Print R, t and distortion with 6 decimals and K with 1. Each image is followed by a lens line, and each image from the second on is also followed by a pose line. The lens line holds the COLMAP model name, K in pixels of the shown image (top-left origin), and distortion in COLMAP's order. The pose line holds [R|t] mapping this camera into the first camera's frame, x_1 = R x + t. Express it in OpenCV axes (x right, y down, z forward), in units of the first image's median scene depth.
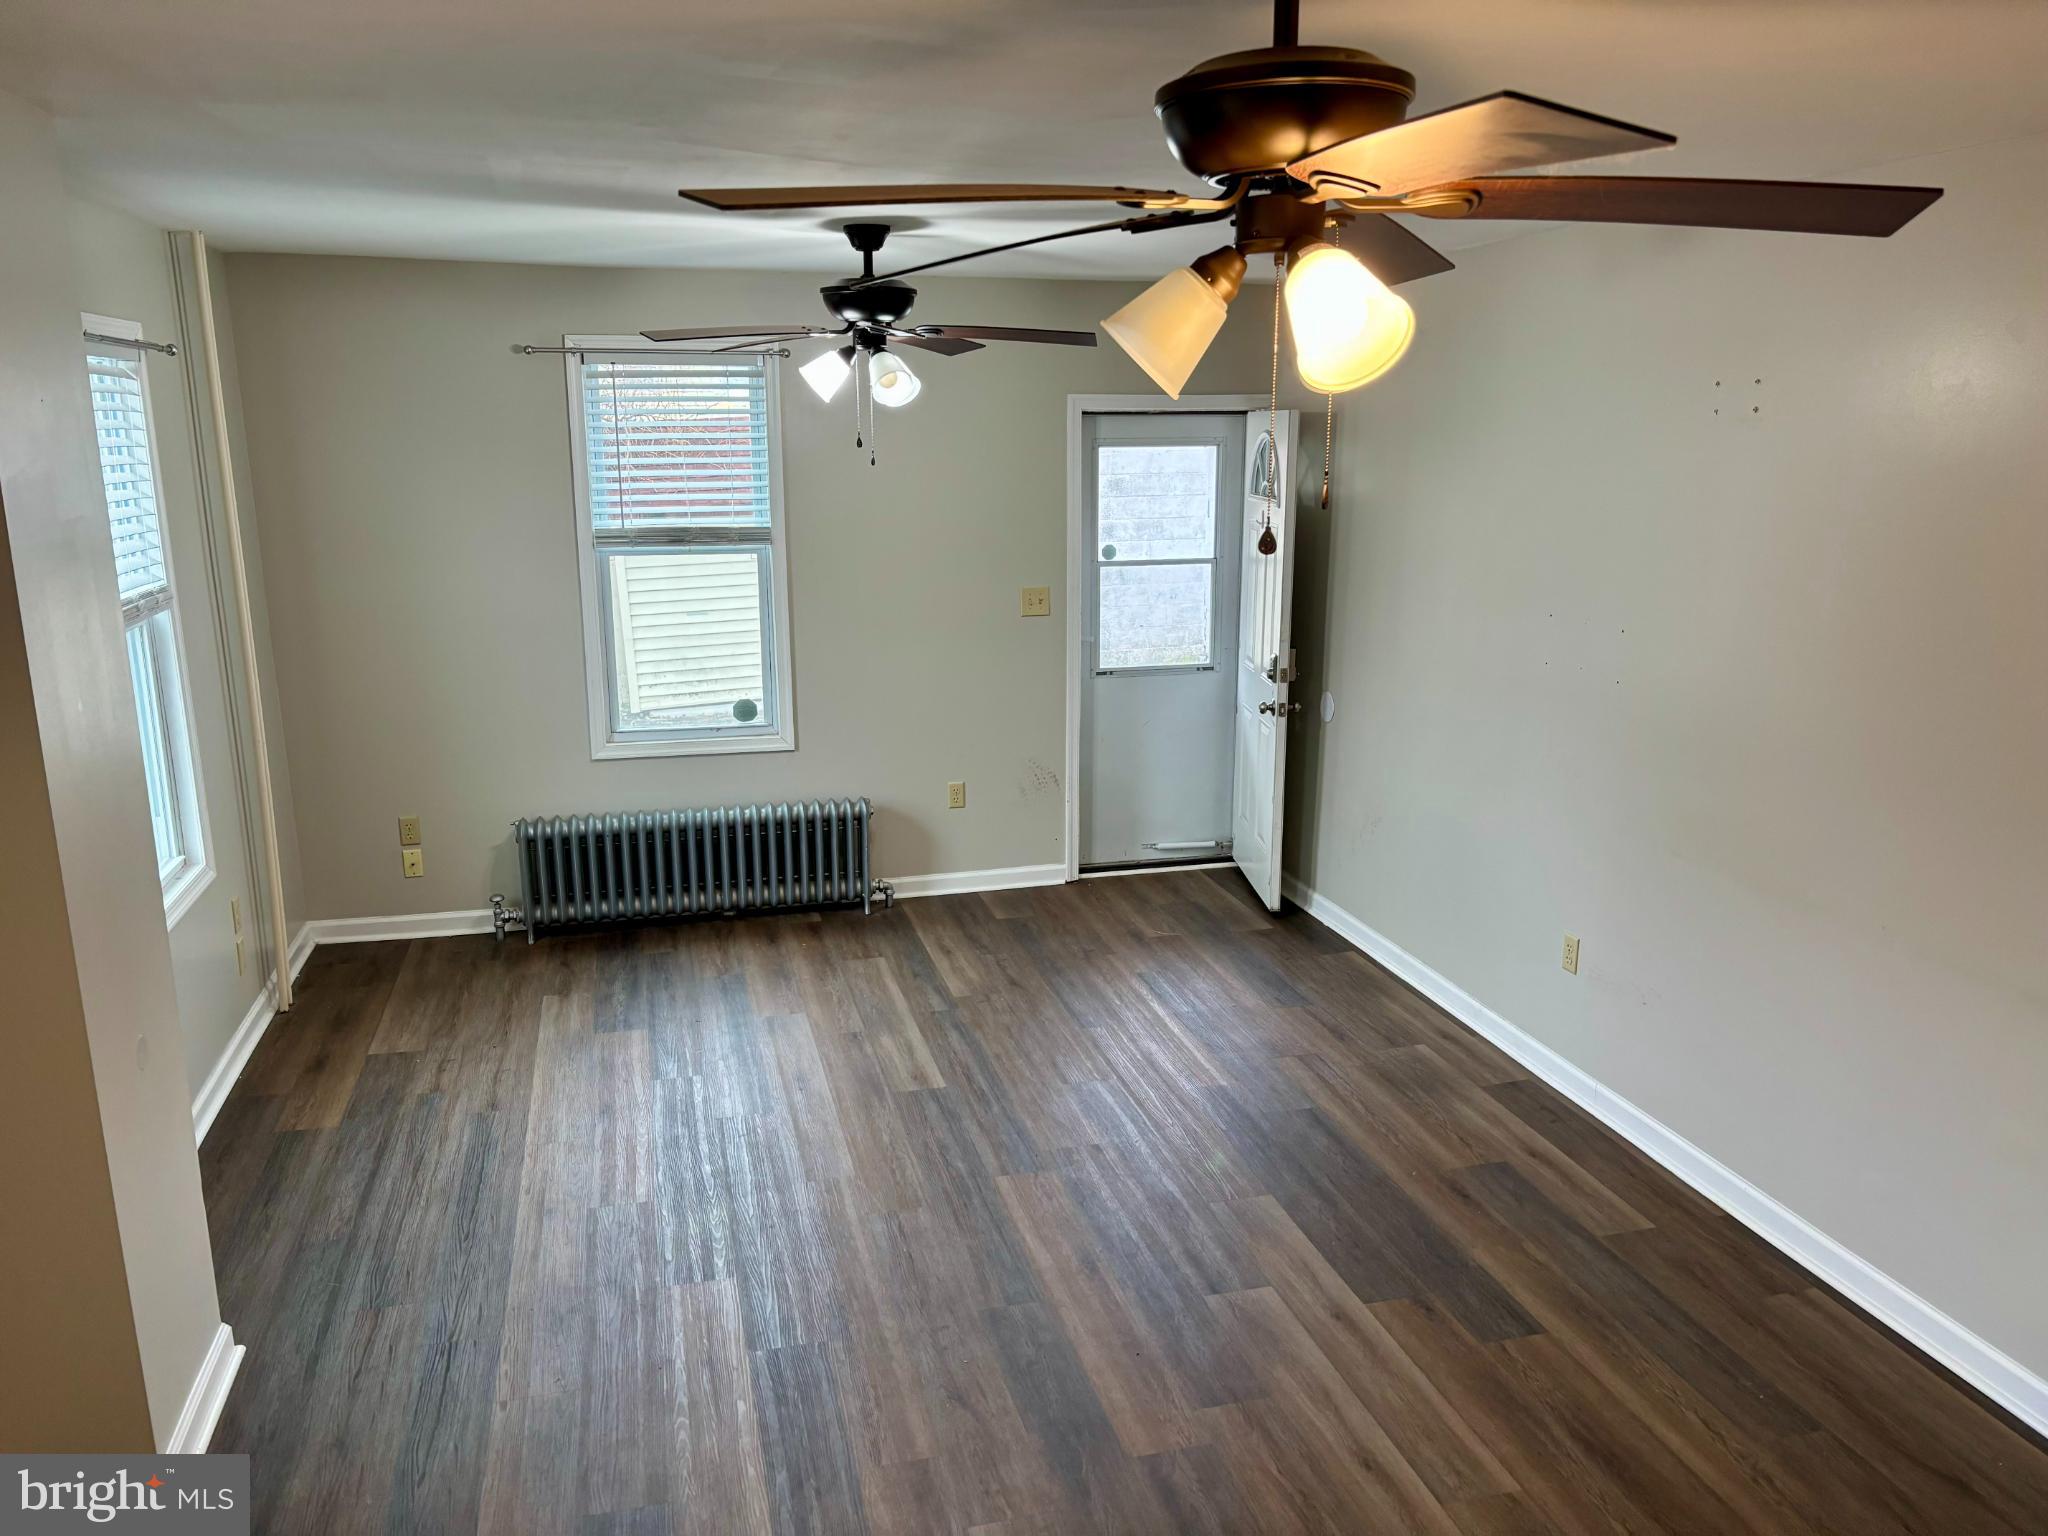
lens RADIAL K [[1548.7, 0, 1021.6], [0, 1548.7, 769.9], [0, 0, 1]] dist [0.004914, 0.000290]
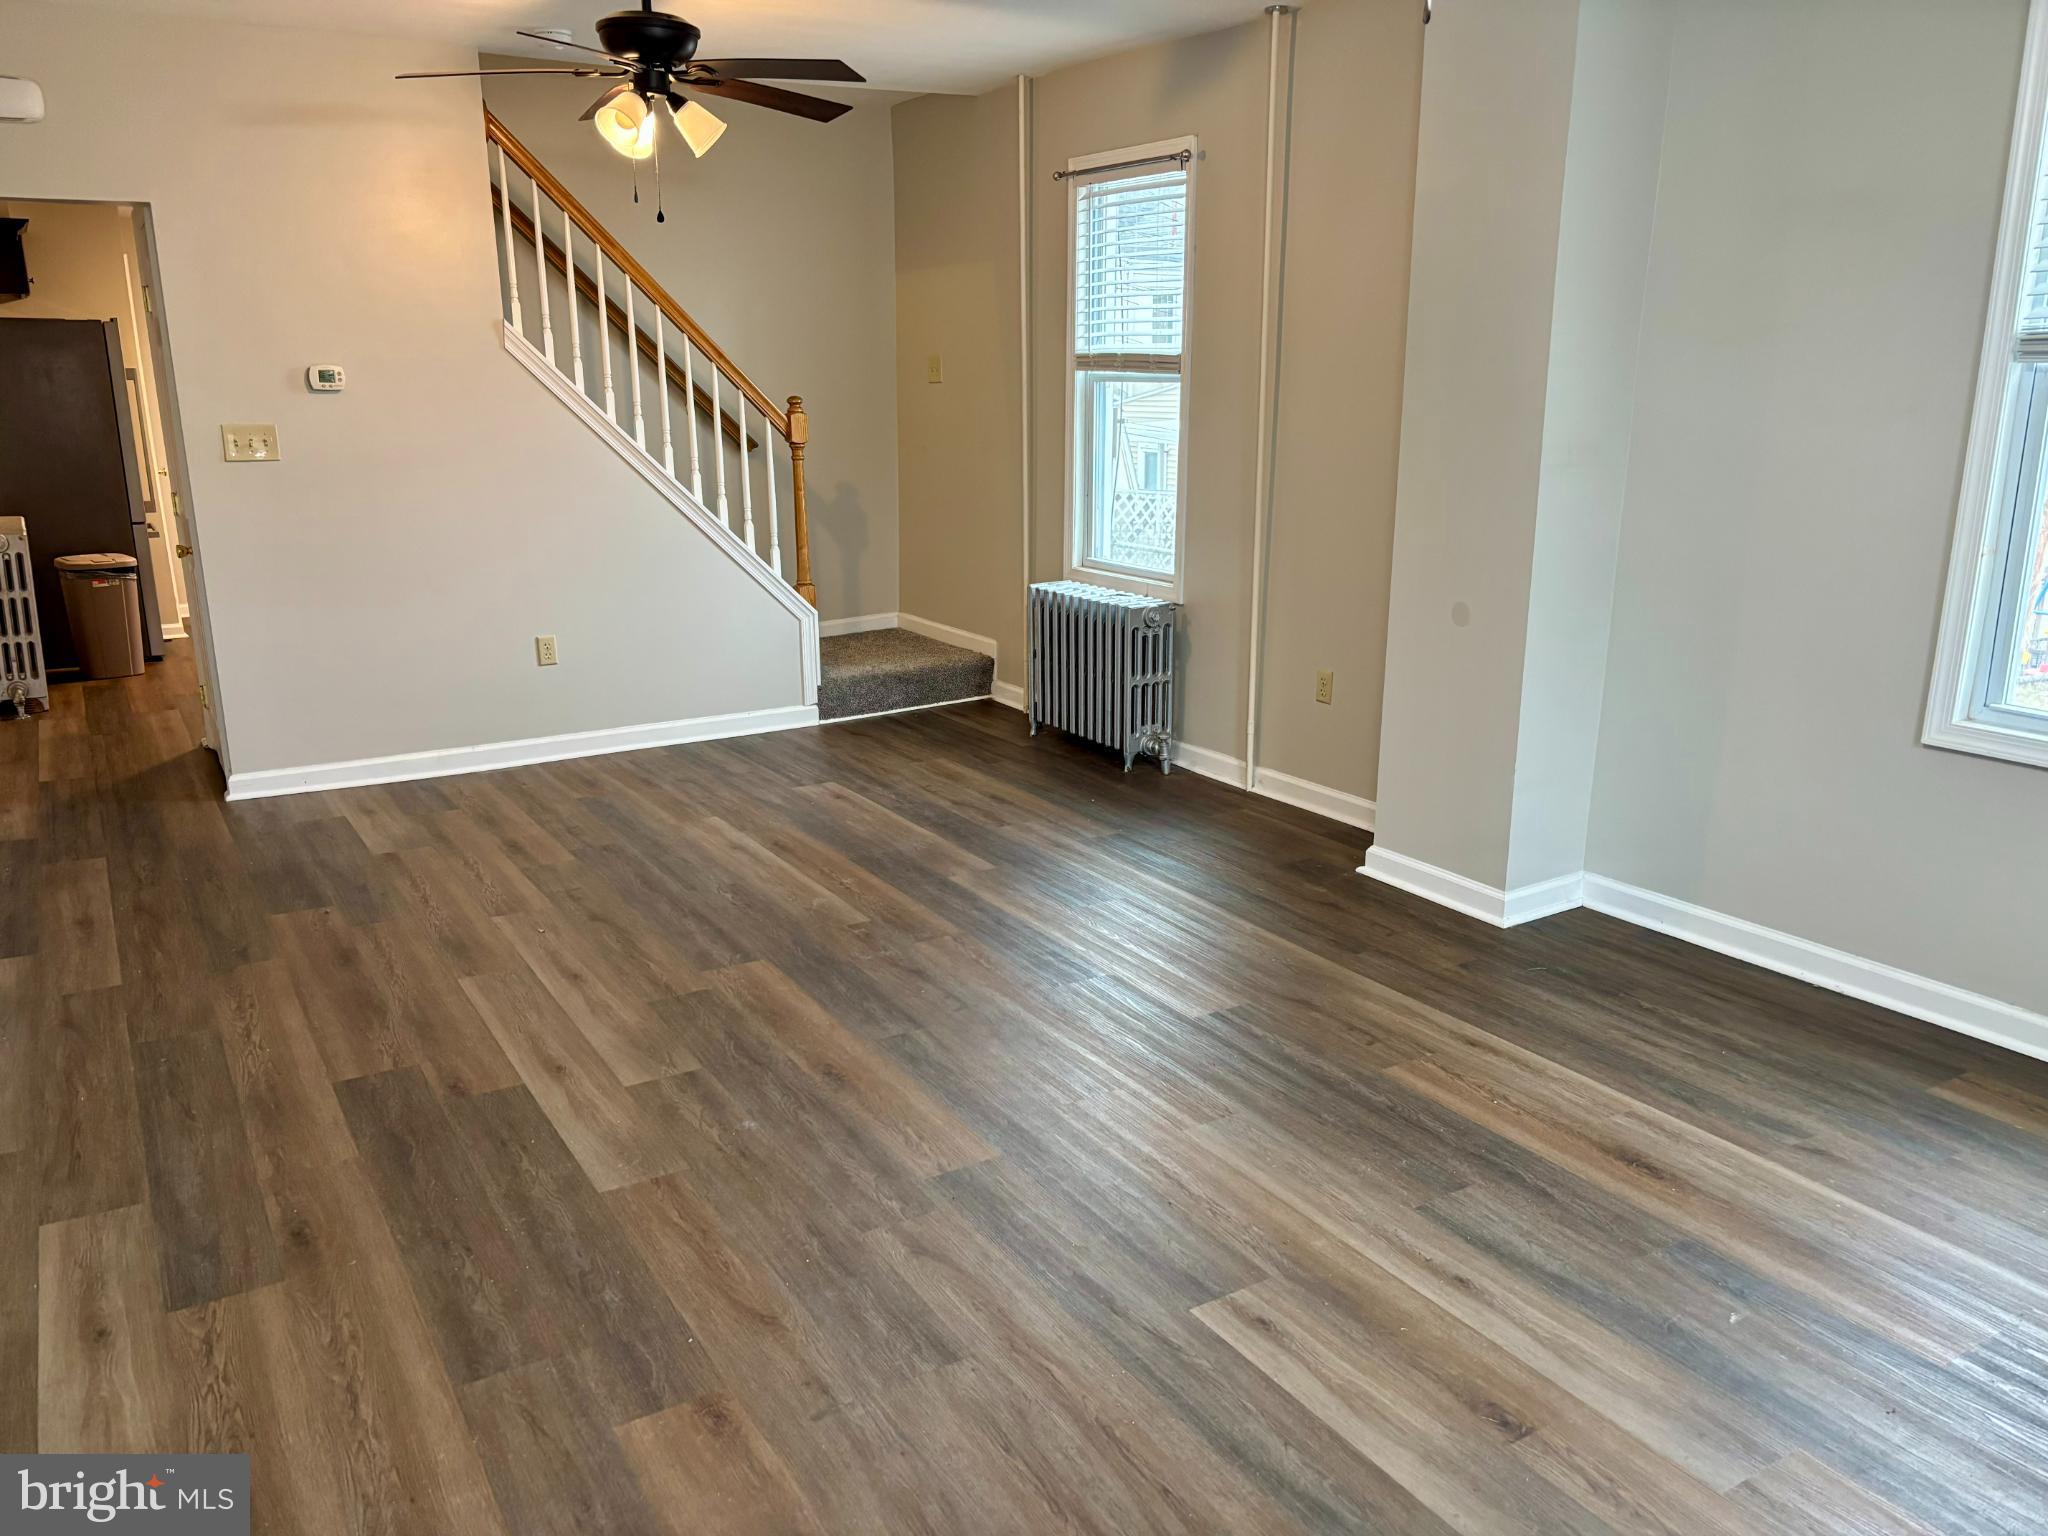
lens RADIAL K [[1548.7, 0, 1025.8], [0, 1548.7, 764.5], [0, 0, 1]] dist [0.004914, 0.000290]
pose [[-0.959470, 0.073572, -0.272039, 0.171668], [-0.064030, 0.883161, 0.464680, -0.264597], [0.274442, 0.463265, -0.842655, 1.757780]]
